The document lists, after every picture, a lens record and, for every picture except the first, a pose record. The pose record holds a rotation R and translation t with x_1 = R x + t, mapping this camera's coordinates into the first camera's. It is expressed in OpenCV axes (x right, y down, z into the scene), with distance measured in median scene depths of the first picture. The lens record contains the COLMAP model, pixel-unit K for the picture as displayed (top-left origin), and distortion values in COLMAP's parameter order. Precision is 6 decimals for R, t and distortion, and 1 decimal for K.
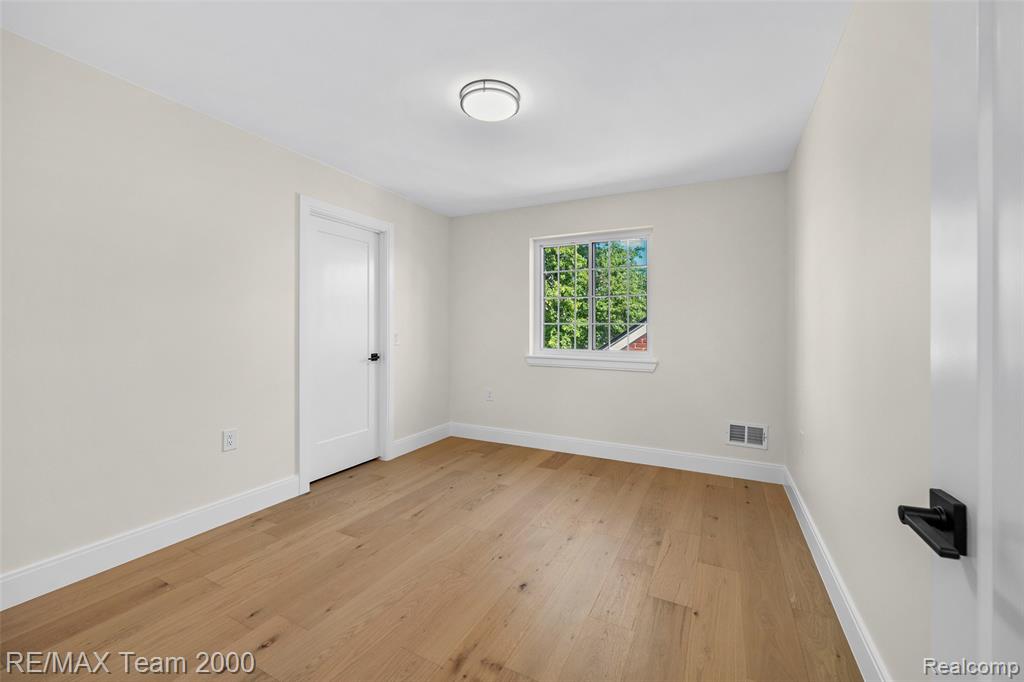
lens RADIAL K [[408.9, 0, 509.0], [0, 408.9, 336.5], [0, 0, 1]] dist [-0.001060, -0.000418]
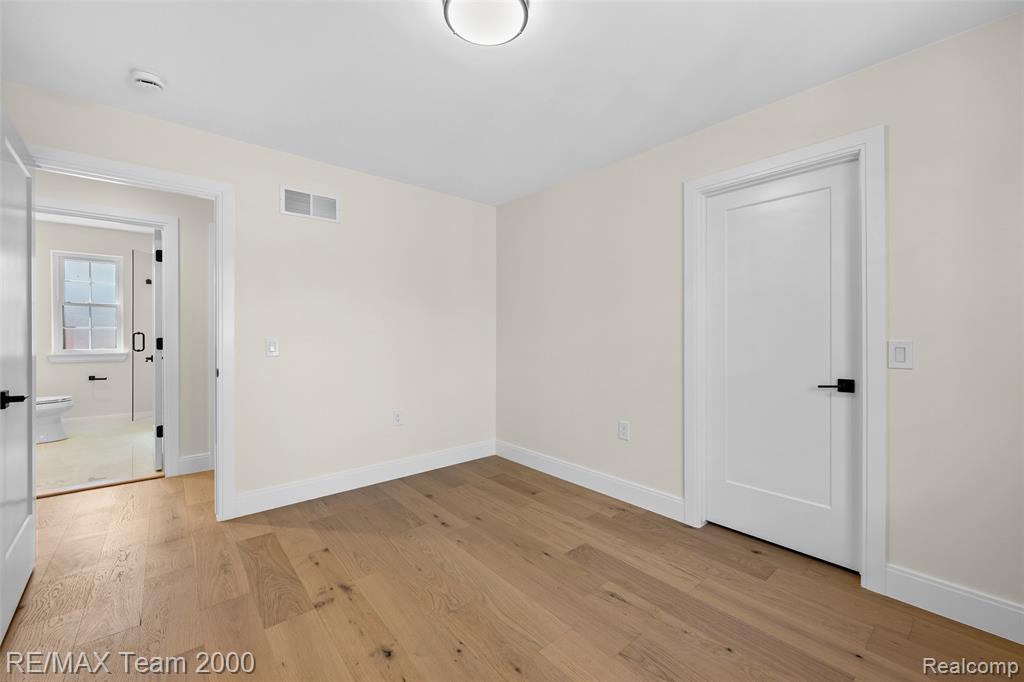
lens RADIAL K [[408.9, 0, 512.3], [0, 408.9, 336.1], [0, 0, 1]] dist [-0.001060, -0.000418]
pose [[-0.369513, -0.000844, -0.929225, 0.510413], [-0.020264, 0.999769, 0.007150, -0.016397], [0.929005, 0.021472, -0.369445, 1.117543]]
